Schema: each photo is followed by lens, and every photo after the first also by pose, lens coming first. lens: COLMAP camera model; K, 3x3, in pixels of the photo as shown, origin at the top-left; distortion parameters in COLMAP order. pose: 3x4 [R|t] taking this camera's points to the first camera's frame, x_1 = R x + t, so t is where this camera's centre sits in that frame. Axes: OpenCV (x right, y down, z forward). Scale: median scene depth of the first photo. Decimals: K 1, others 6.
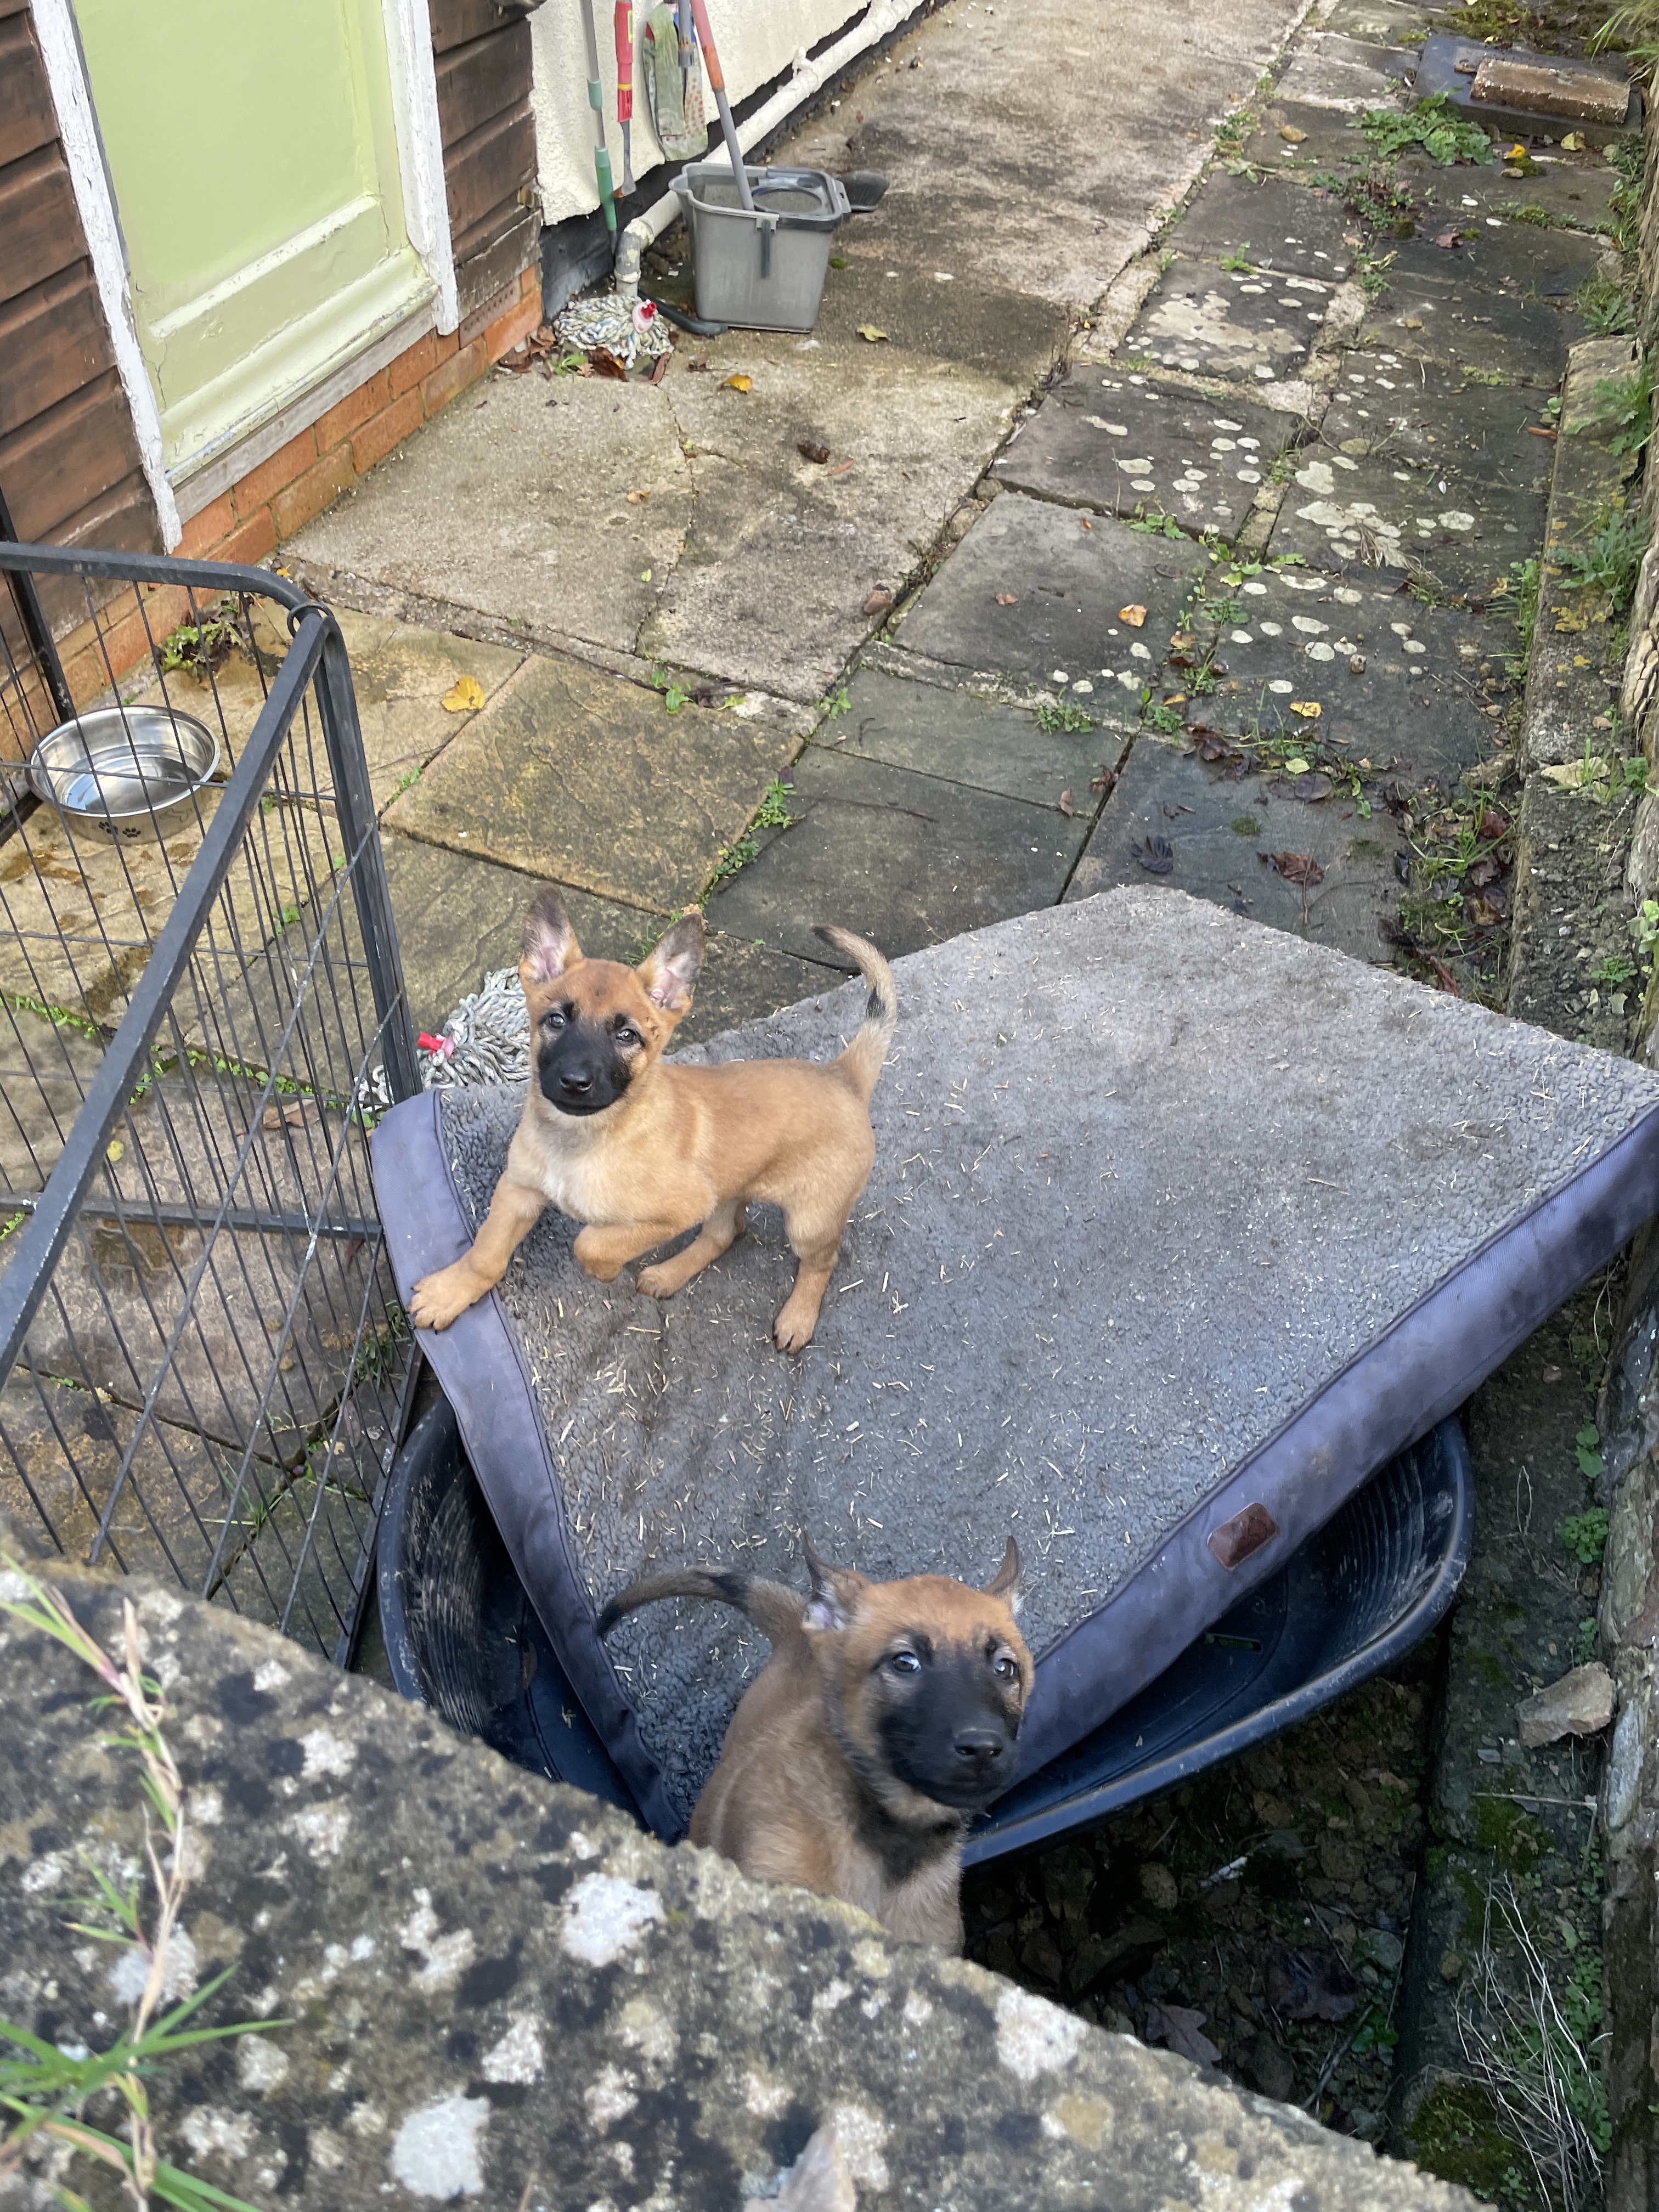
lens RADIAL K [[1700.3, 0, 838.1], [0, 1700.3, 1135.6], [0, 0, 1]] dist [0.101668, -0.141404]
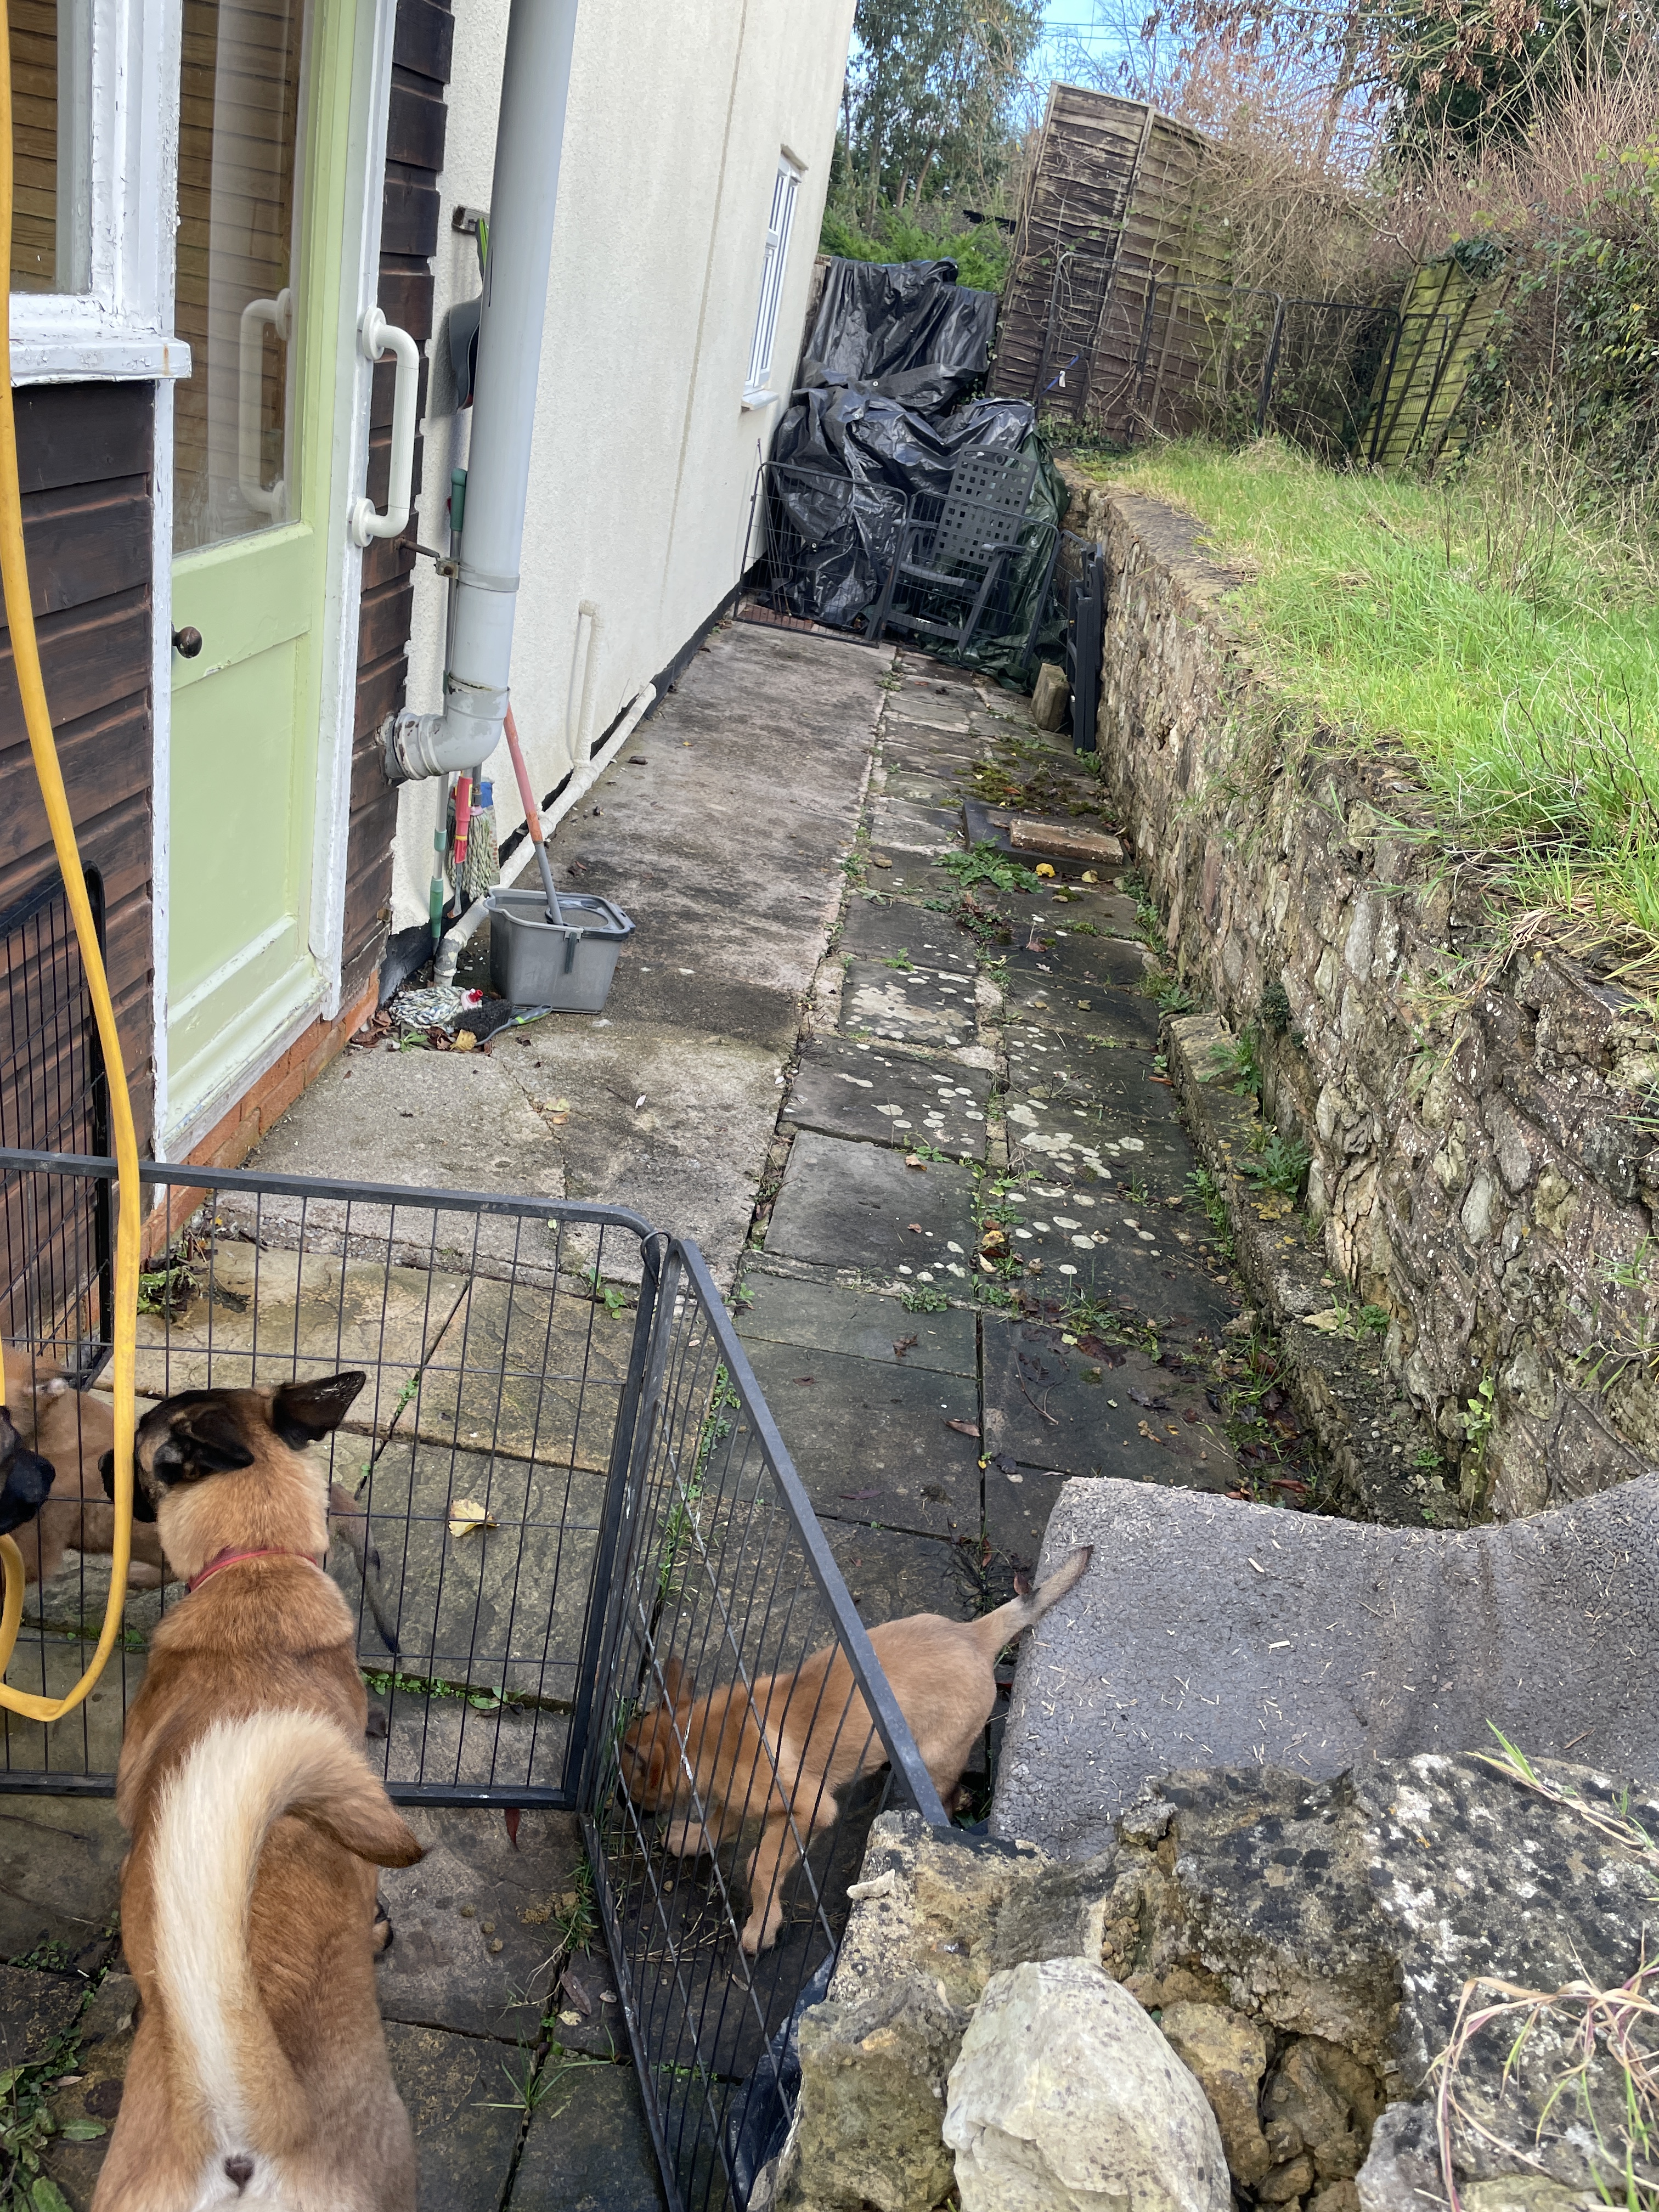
lens RADIAL K [[1700.3, 0, 838.1], [0, 1700.3, 1135.6], [0, 0, 1]] dist [0.101668, -0.141404]
pose [[0.947915, -0.029303, 0.317174, -0.246944], [0.136037, 0.937621, -0.319940, 0.020847], [-0.288013, 0.346423, 0.892771, -0.088149]]
